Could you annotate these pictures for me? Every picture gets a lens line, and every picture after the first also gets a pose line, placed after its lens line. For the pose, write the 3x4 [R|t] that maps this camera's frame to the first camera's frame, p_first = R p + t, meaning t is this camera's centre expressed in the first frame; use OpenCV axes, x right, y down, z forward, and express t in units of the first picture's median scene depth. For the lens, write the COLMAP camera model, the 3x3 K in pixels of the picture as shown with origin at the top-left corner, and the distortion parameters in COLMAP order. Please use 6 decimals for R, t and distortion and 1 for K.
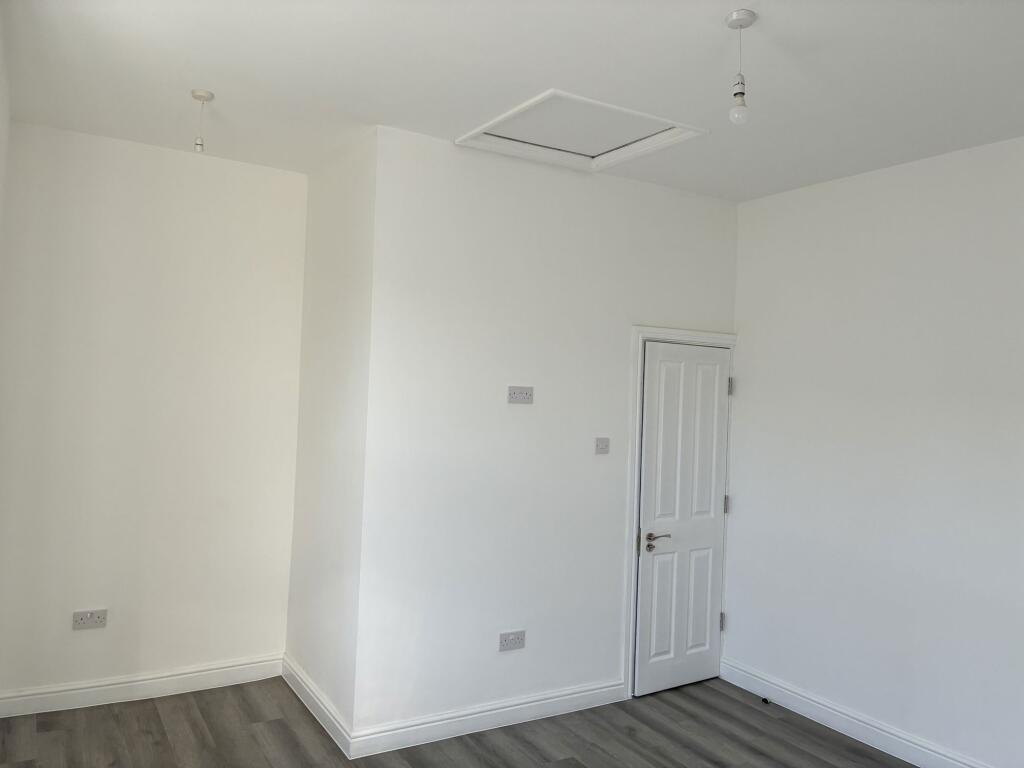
lens RADIAL K [[765.3, 0, 511.0], [0, 765.3, 385.5], [0, 0, 1]] dist [0.026441, -0.038052]
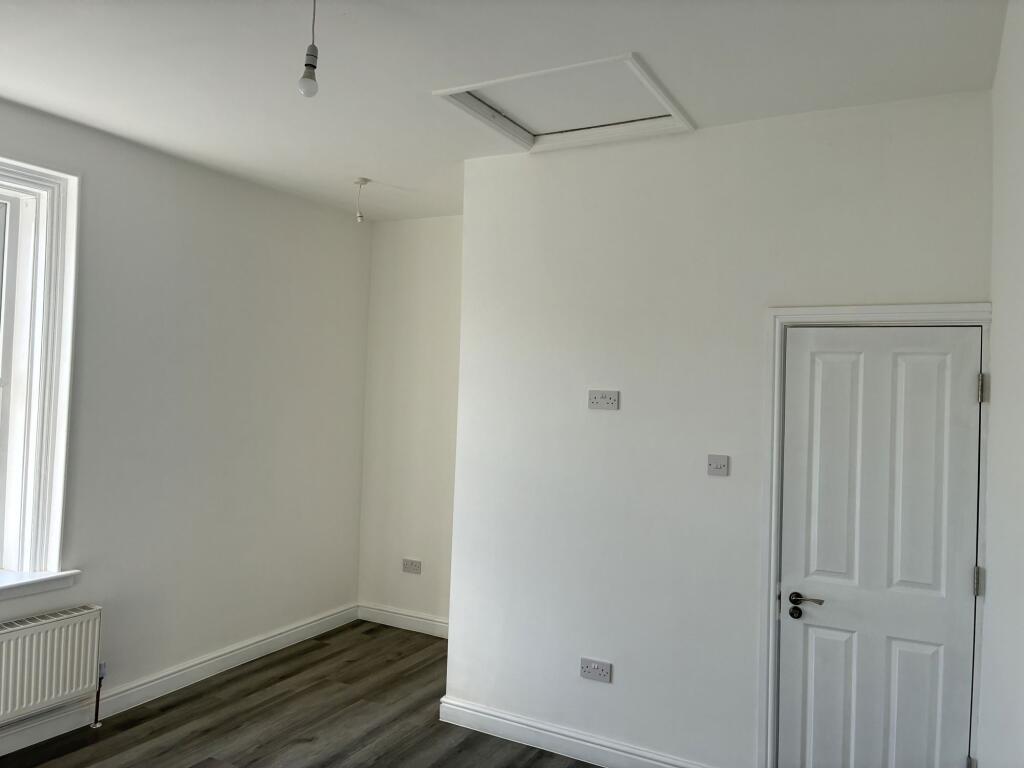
lens RADIAL K [[765.3, 0, 516.9], [0, 765.3, 388.8], [0, 0, 1]] dist [0.026441, -0.038052]
pose [[0.519765, -0.025268, -0.853935, 0.668252], [-0.010353, 0.999303, -0.035871, 0.029897], [0.854246, 0.027485, 0.519141, 0.397534]]
